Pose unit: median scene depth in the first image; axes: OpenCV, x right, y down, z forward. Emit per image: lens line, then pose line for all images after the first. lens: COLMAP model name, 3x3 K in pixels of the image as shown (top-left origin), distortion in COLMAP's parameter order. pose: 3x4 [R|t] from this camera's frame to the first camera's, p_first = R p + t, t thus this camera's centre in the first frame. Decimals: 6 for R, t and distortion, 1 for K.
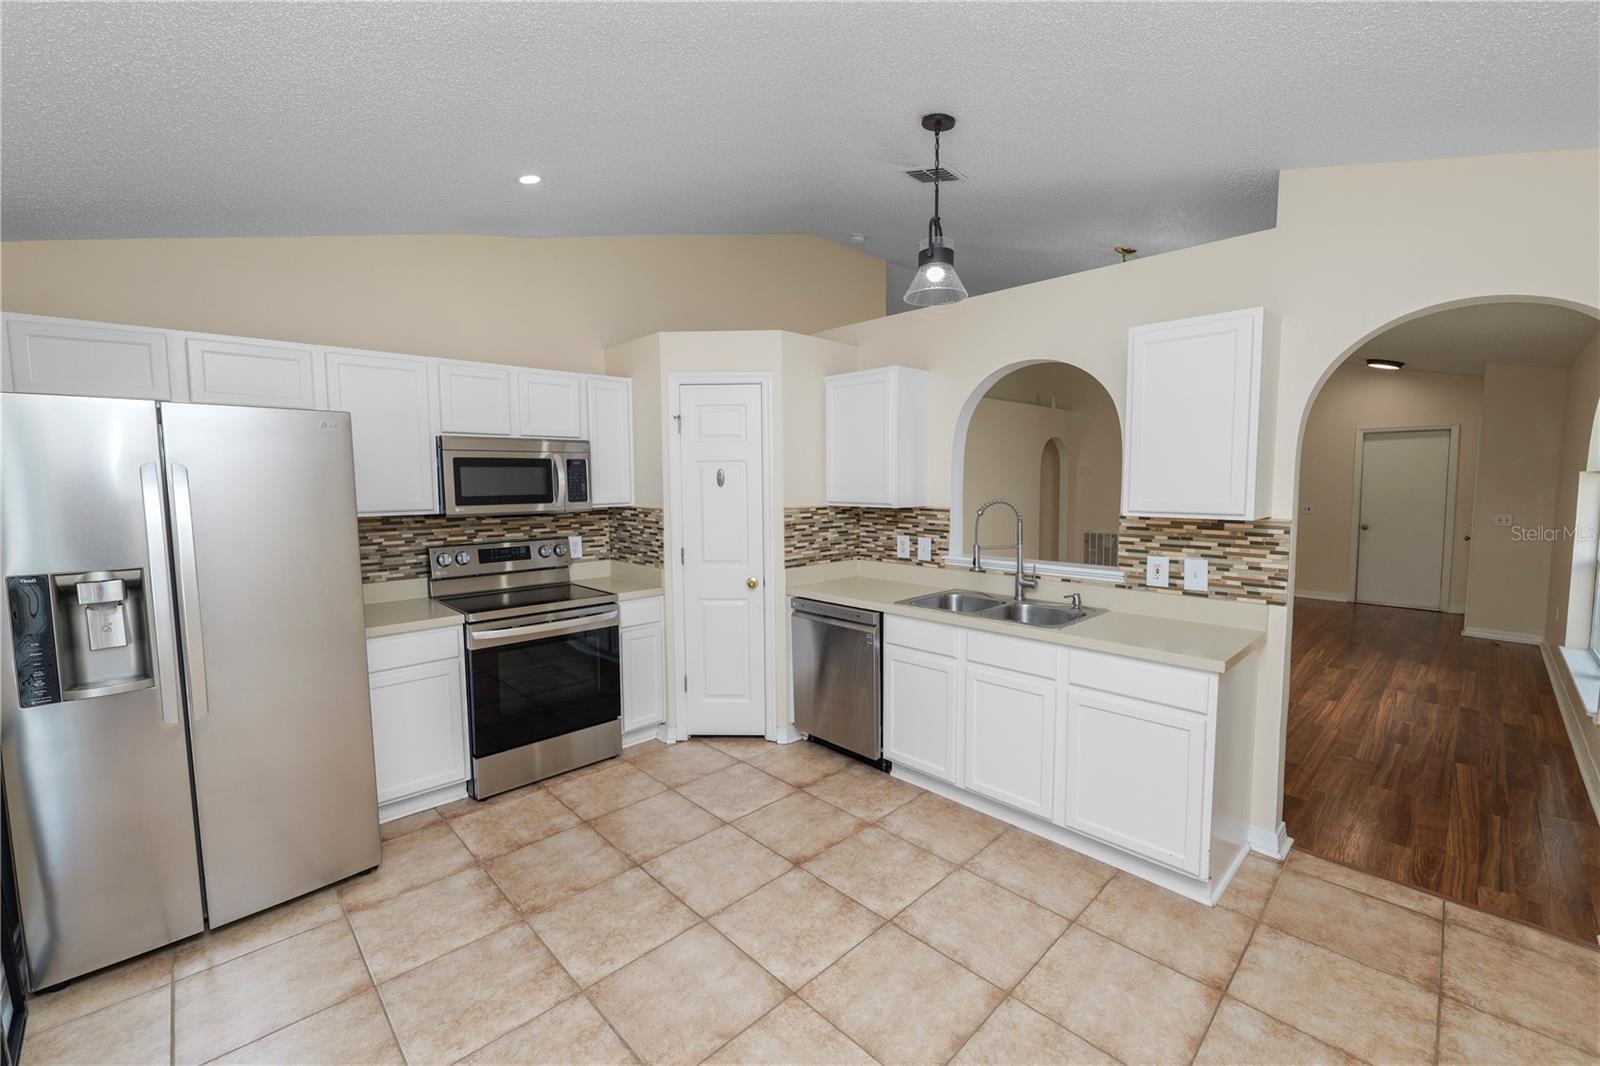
lens RADIAL K [[650.9, 0, 795.9], [0, 650.9, 532.0], [0, 0, 1]] dist [-0.011739, 0.000989]
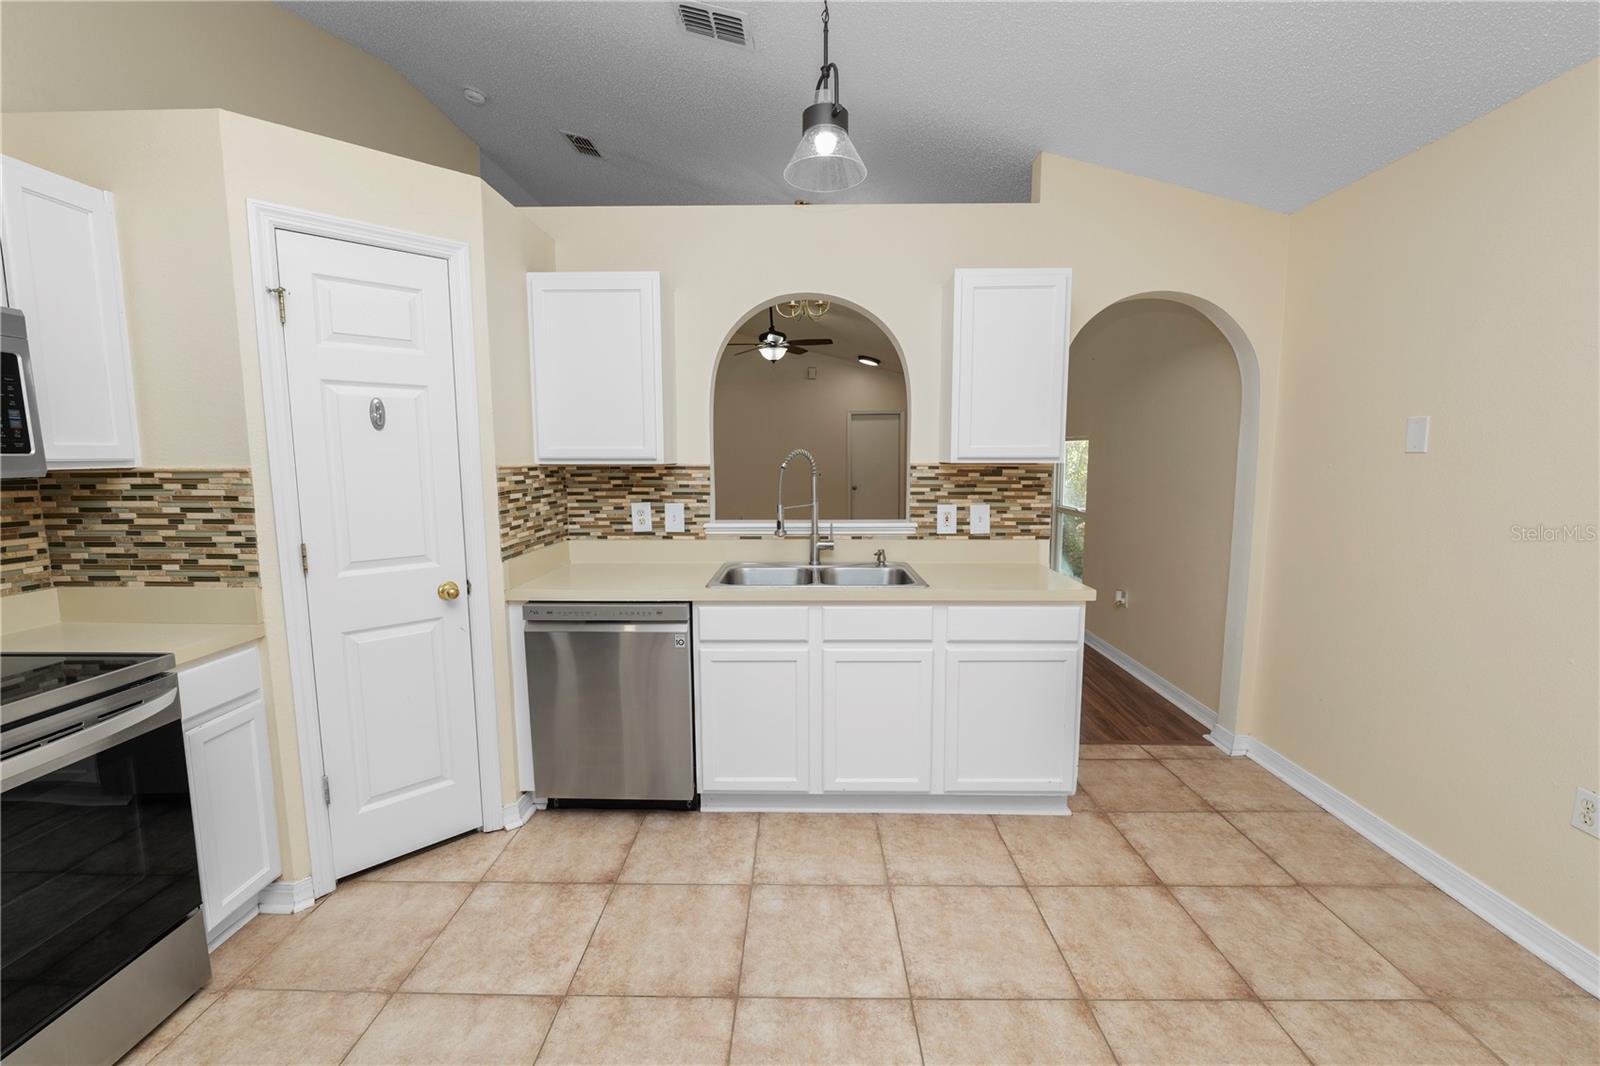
lens RADIAL K [[650.9, 0, 796.5], [0, 650.9, 532.5], [0, 0, 1]] dist [-0.011739, 0.000989]
pose [[0.702702, -0.078336, 0.707159, -0.269033], [0.056372, 0.996926, 0.054418, 0.009503], [-0.709248, 0.001624, 0.704957, 0.349574]]
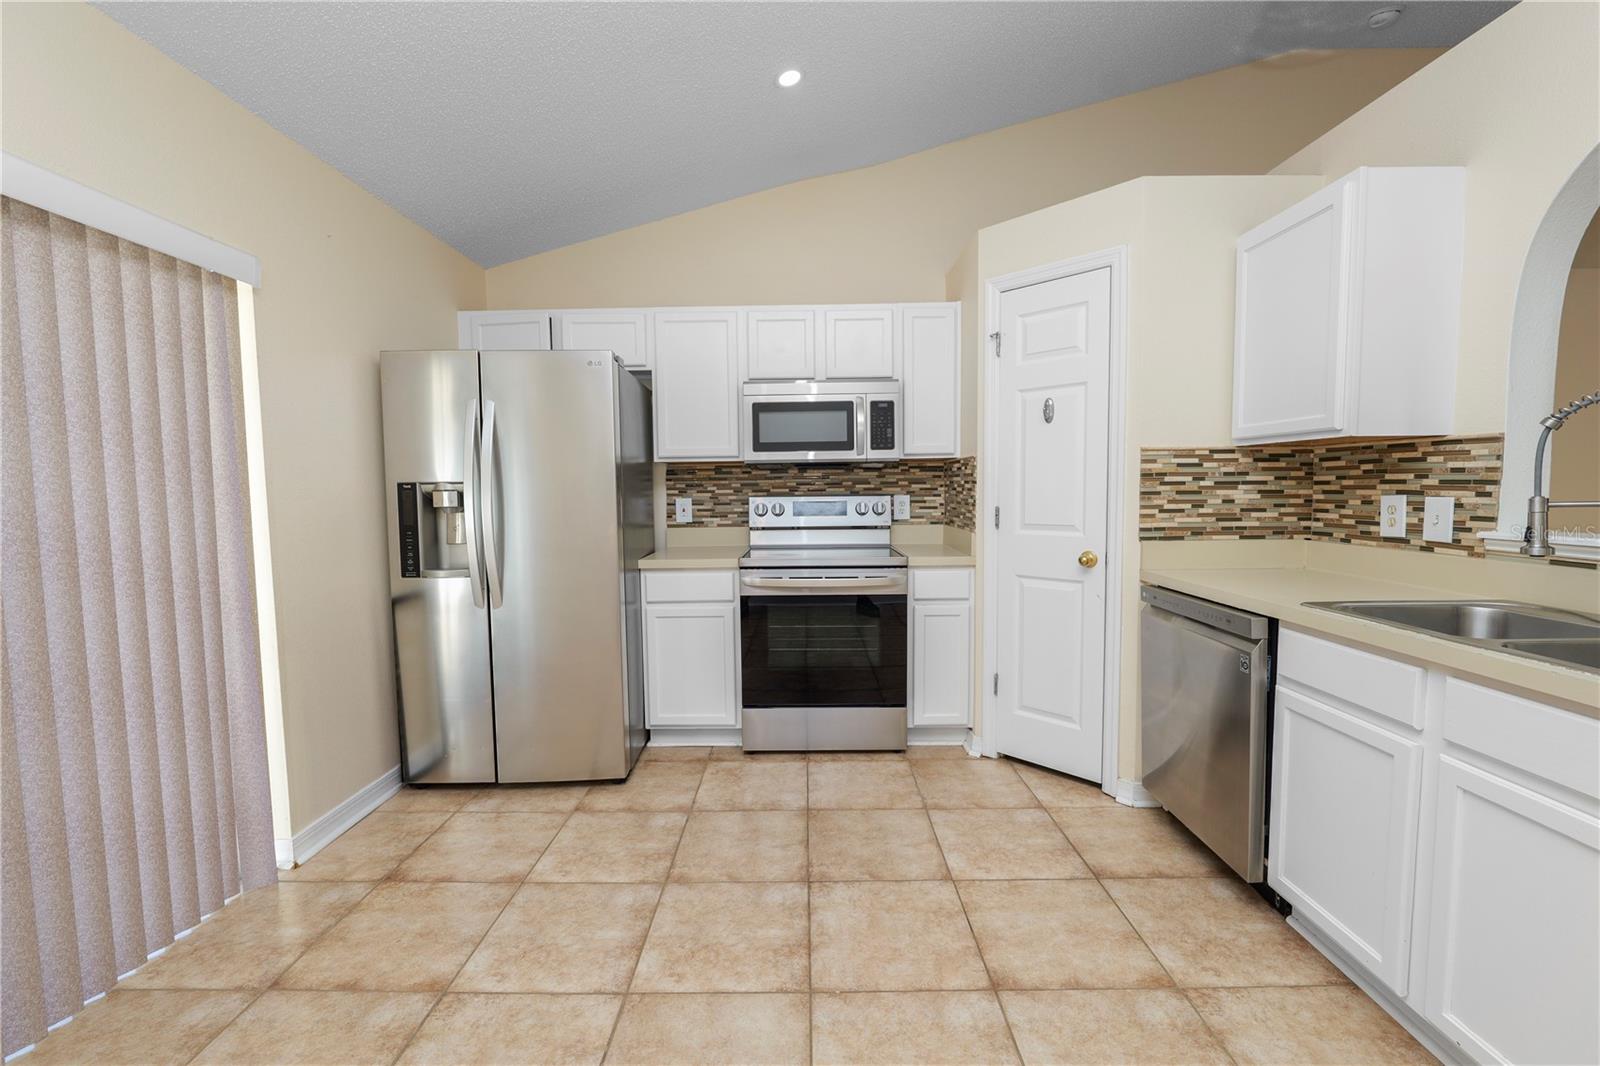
lens RADIAL K [[650.9, 0, 798.2], [0, 650.9, 529.9], [0, 0, 1]] dist [-0.011739, 0.000989]
pose [[0.716344, 0.045005, -0.696294, 0.196638], [-0.049682, 0.998675, 0.013437, 0.054501], [0.695976, 0.024968, 0.717631, 0.293623]]
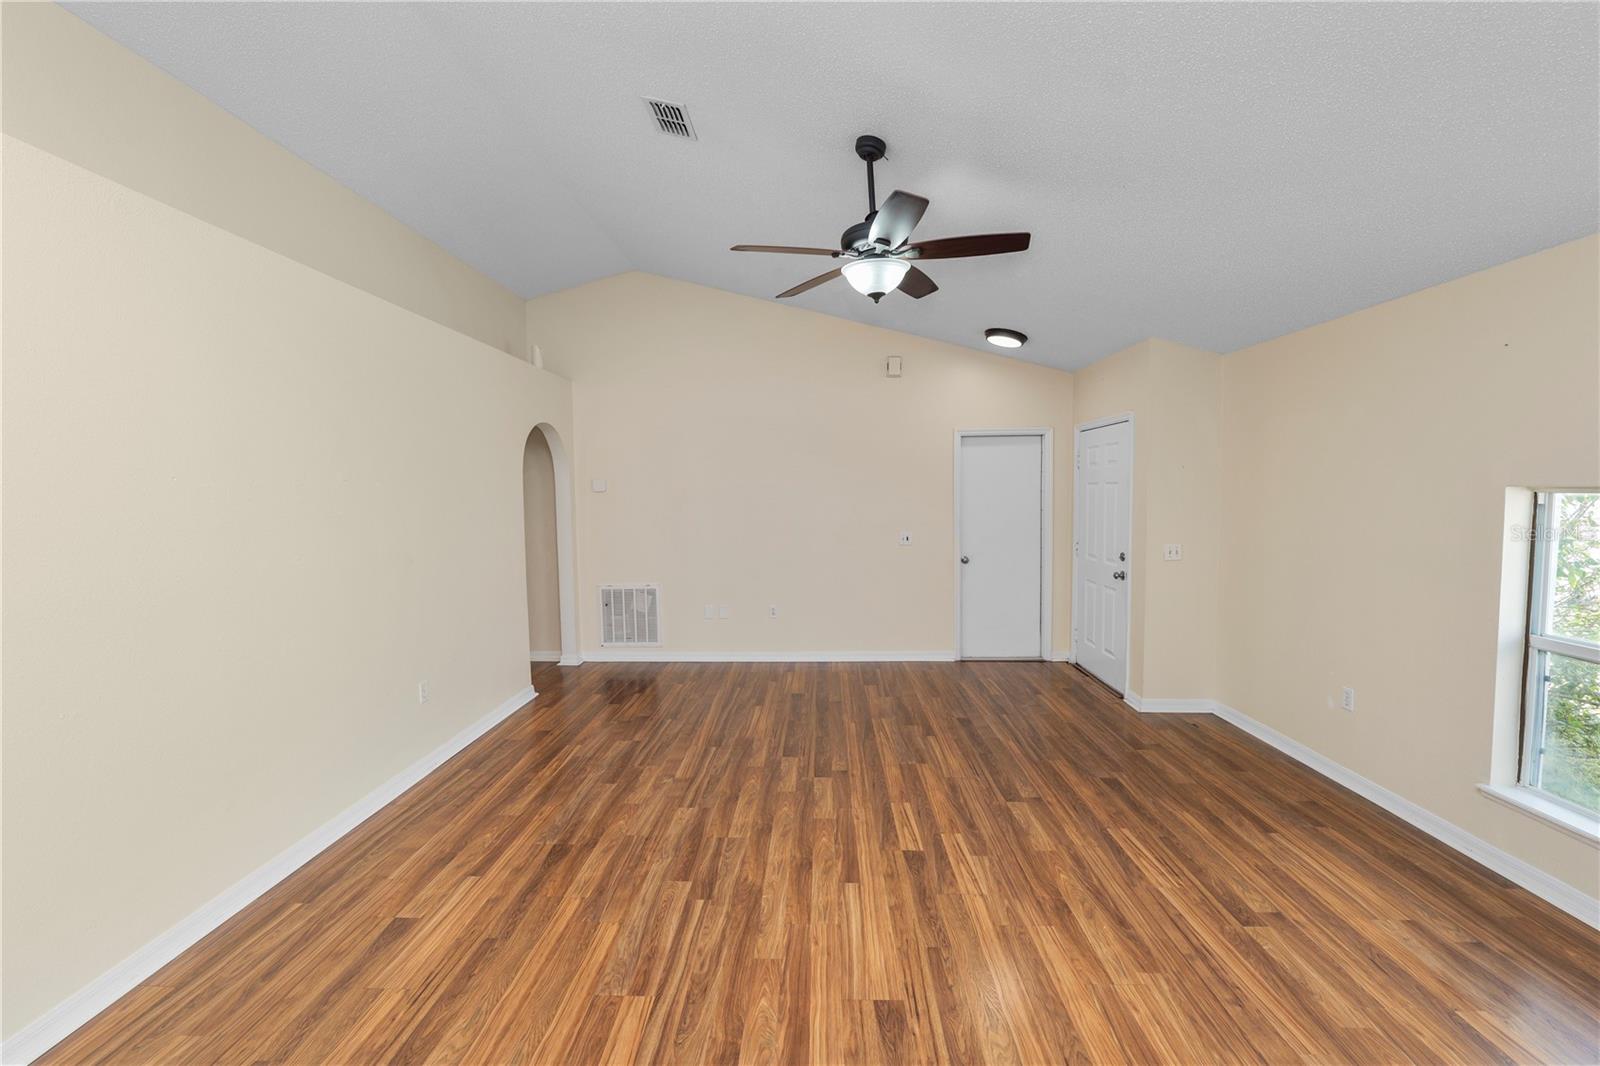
lens RADIAL K [[650.9, 0, 799.6], [0, 650.9, 534.2], [0, 0, 1]] dist [-0.011739, 0.000989]
pose [[0.707278, -0.047160, 0.705361, 0.435900], [0.061998, 0.998066, 0.004563, -0.112955], [-0.704212, 0.040504, 0.708833, 1.256387]]
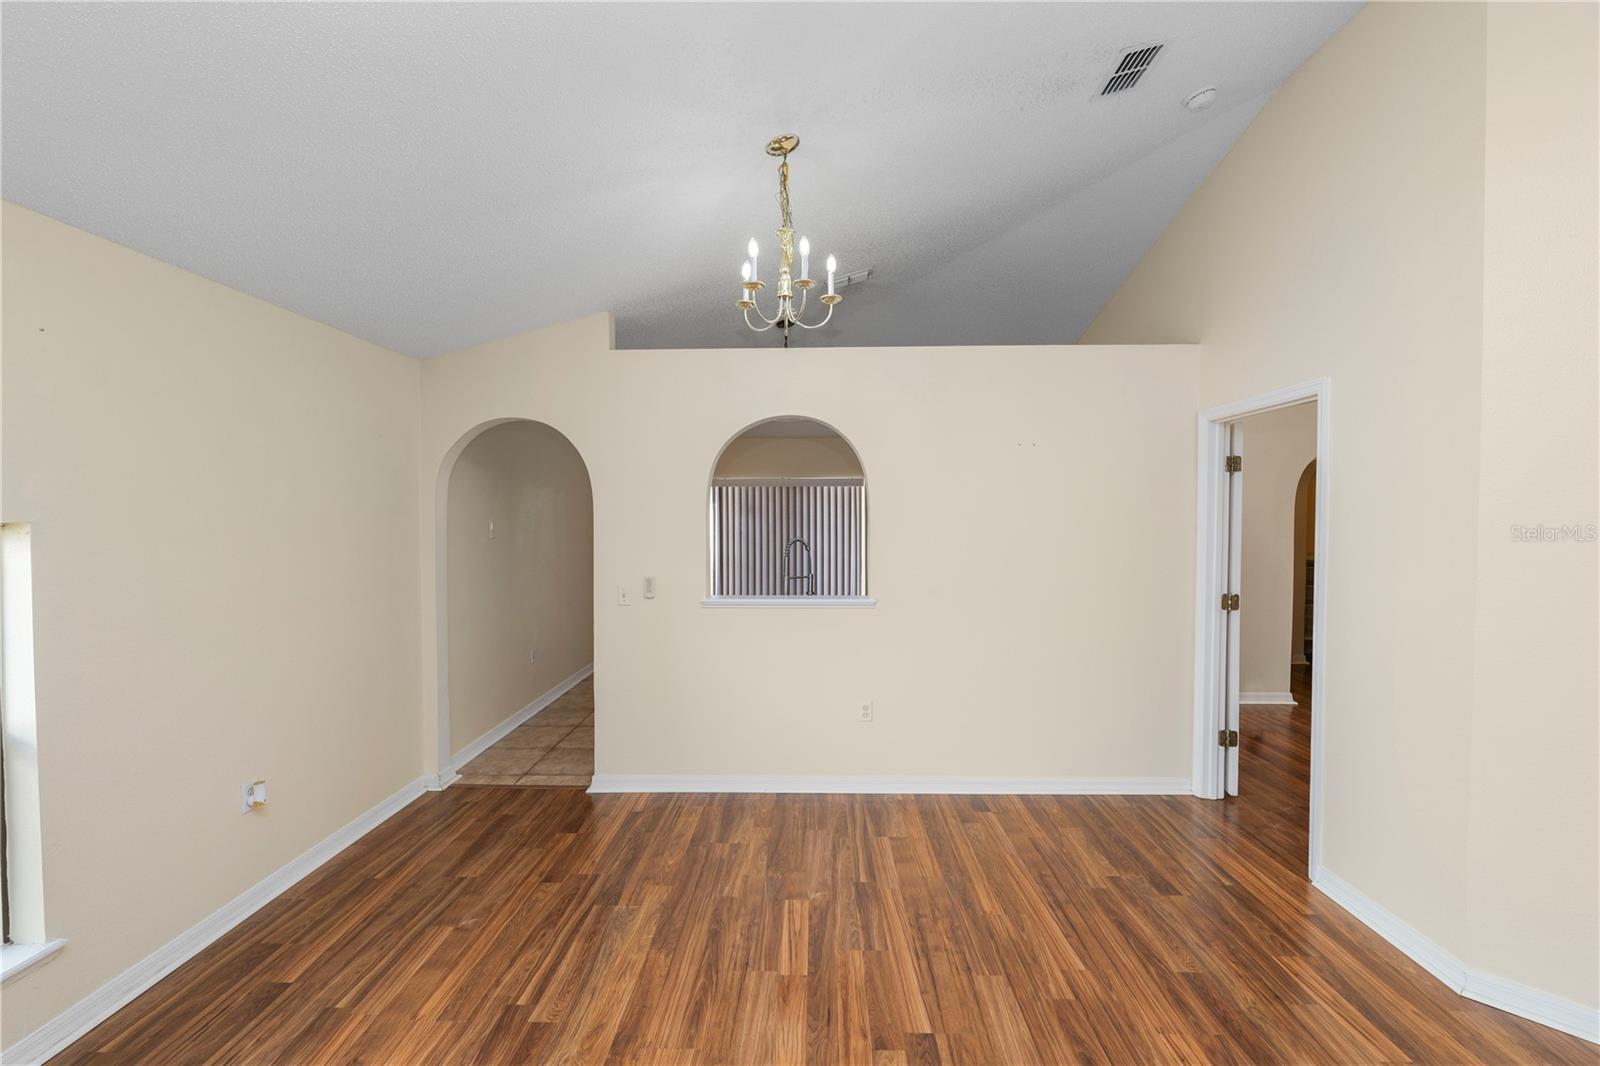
lens RADIAL K [[650.9, 0, 798.2], [0, 650.9, 530.9], [0, 0, 1]] dist [-0.011739, 0.000989]
pose [[-0.703810, 0.027130, -0.709870, 1.044485], [-0.050658, 0.994810, 0.088246, -0.150562], [0.708580, 0.098069, -0.698783, 1.637419]]
